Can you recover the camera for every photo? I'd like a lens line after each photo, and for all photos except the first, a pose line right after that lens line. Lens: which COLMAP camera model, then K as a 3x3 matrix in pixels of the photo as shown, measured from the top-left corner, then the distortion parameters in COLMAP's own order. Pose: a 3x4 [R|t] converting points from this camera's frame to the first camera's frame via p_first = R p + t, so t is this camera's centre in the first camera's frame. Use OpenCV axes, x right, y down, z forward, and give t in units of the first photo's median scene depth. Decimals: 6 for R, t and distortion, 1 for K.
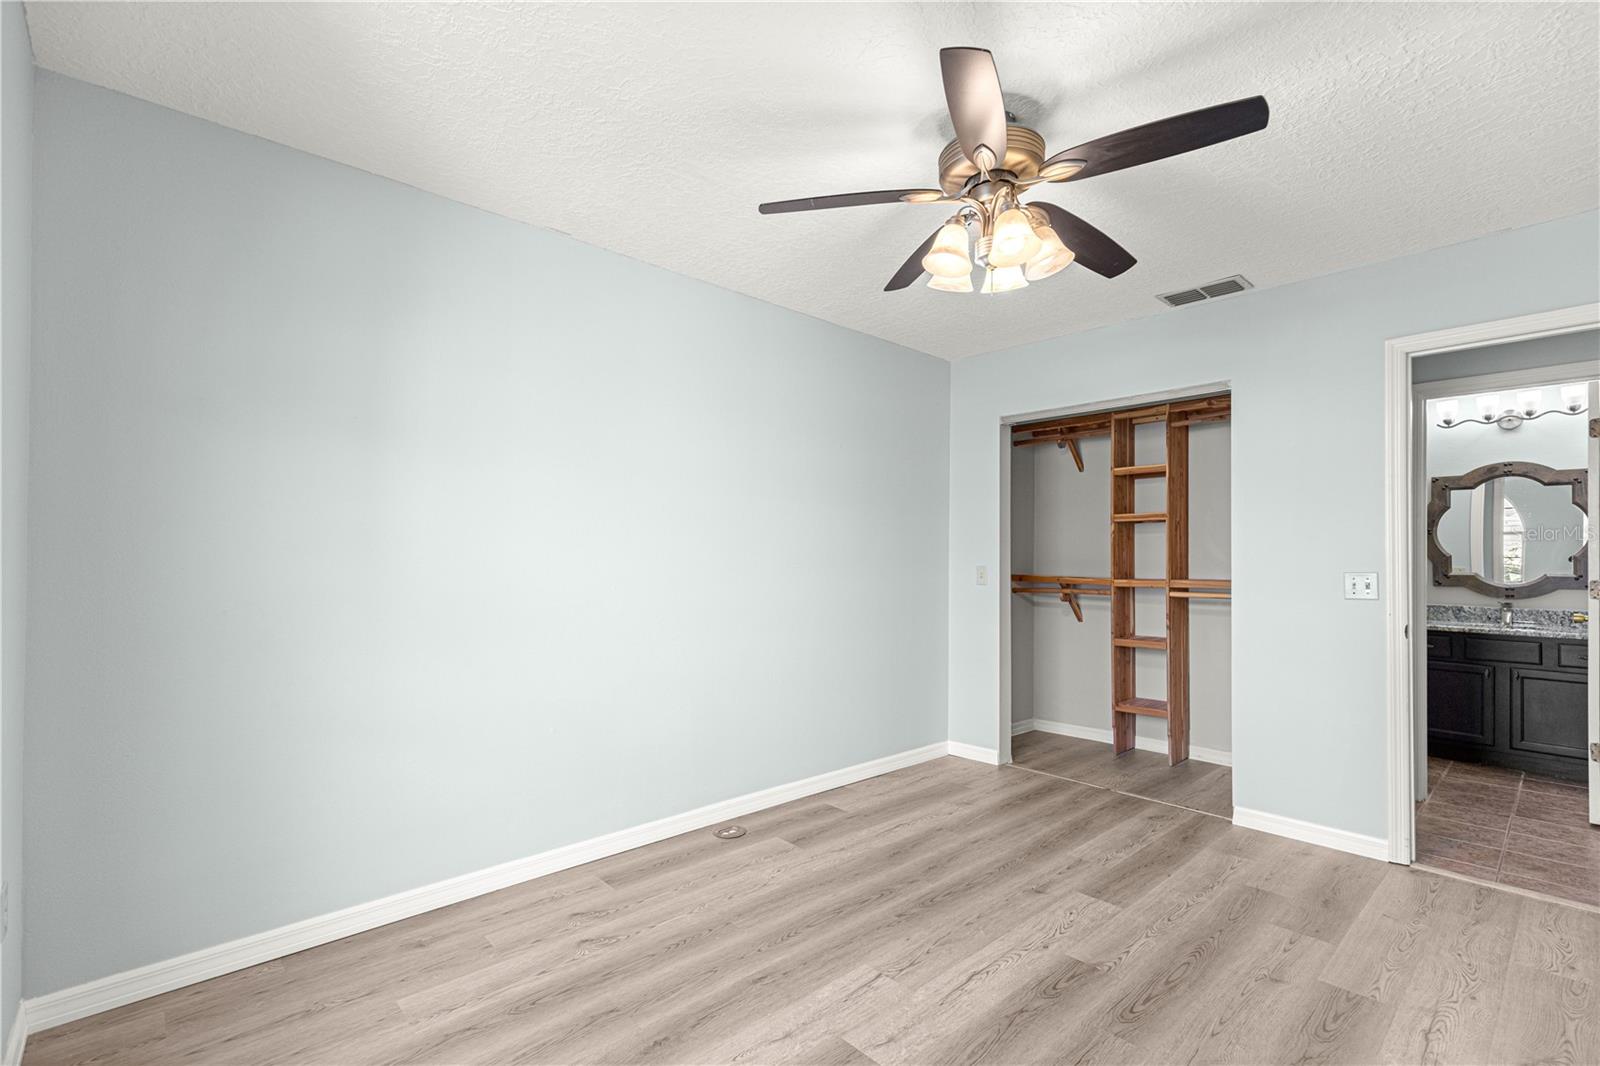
lens RADIAL K [[736.1, 0, 800.8], [0, 736.1, 545.7], [0, 0, 1]] dist [0.003755, -0.000559]
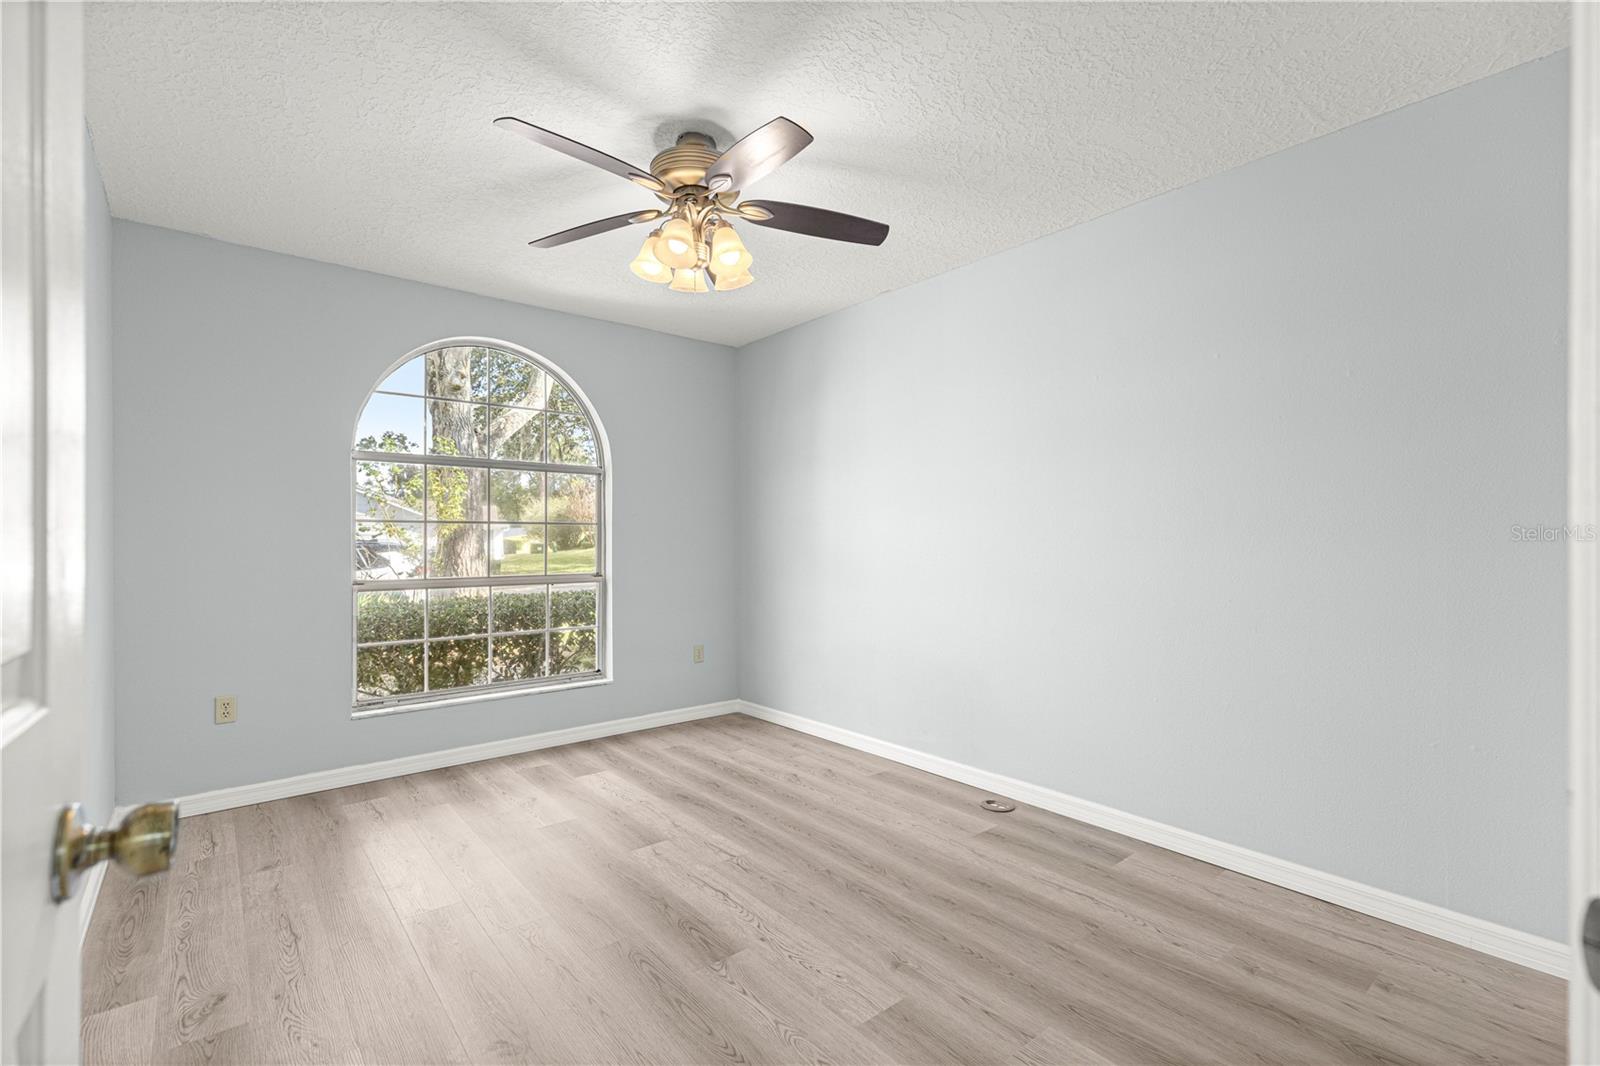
lens RADIAL K [[685.0, 0, 802.0], [0, 685.0, 534.6], [0, 0, 1]] dist [-0.000523, -0.000133]
pose [[-0.029533, -0.009499, -0.999519, 0.992614], [0.014454, 0.999846, -0.009929, 0.021697], [0.999459, -0.014741, -0.029392, 0.878078]]
